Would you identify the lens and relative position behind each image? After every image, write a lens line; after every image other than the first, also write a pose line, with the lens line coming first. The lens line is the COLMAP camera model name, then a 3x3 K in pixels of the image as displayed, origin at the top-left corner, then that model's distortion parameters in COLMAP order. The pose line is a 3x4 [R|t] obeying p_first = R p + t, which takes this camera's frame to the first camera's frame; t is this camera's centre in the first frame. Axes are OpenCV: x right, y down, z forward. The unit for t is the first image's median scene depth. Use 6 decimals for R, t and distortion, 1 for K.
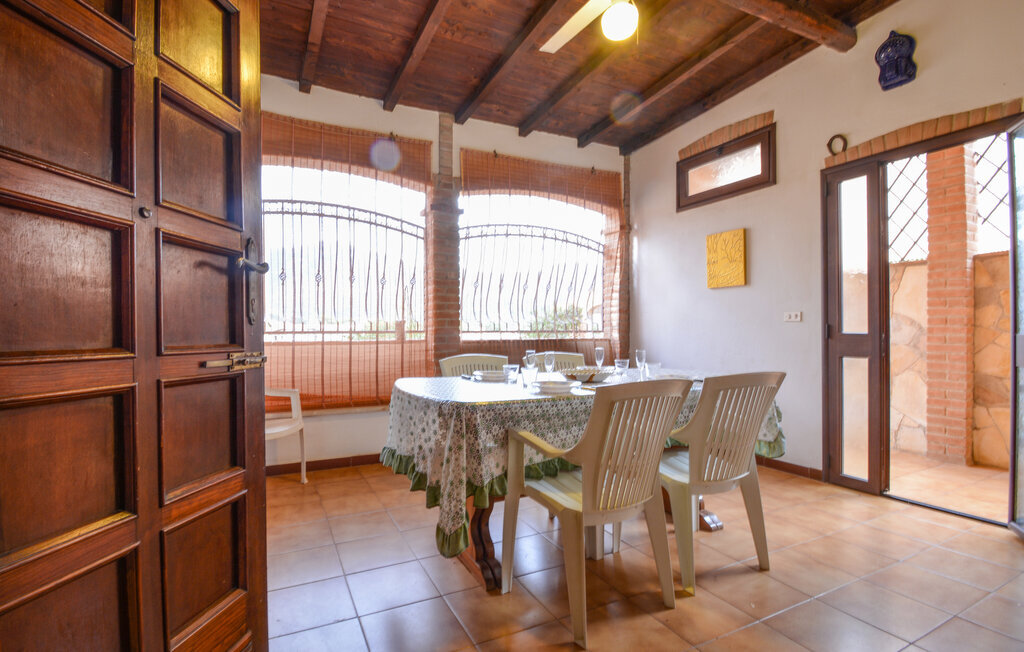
lens RADIAL K [[489.2, 0, 513.0], [0, 489.2, 310.7], [0, 0, 1]] dist [0.020427, -0.000105]
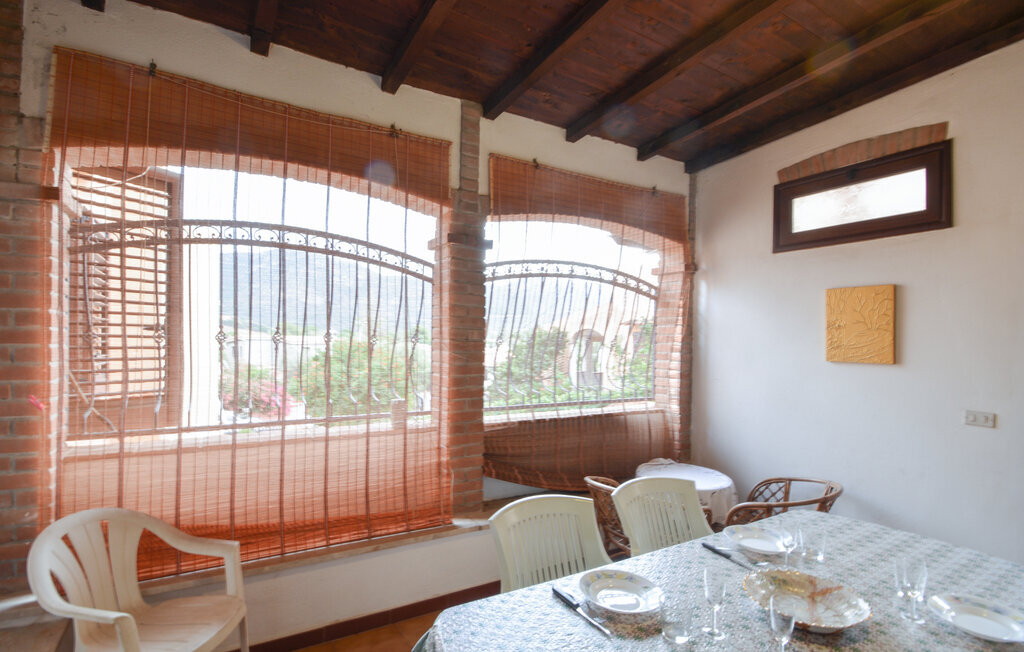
lens RADIAL K [[478.8, 0, 512.0], [0, 478.8, 326.0], [0, 0, 1]] dist [0.012474, -0.000693]
pose [[0.996856, 0.020876, 0.076434, -0.123892], [-0.022286, 0.999596, 0.017638, -0.099143], [-0.076035, -0.019286, 0.996919, 0.313827]]
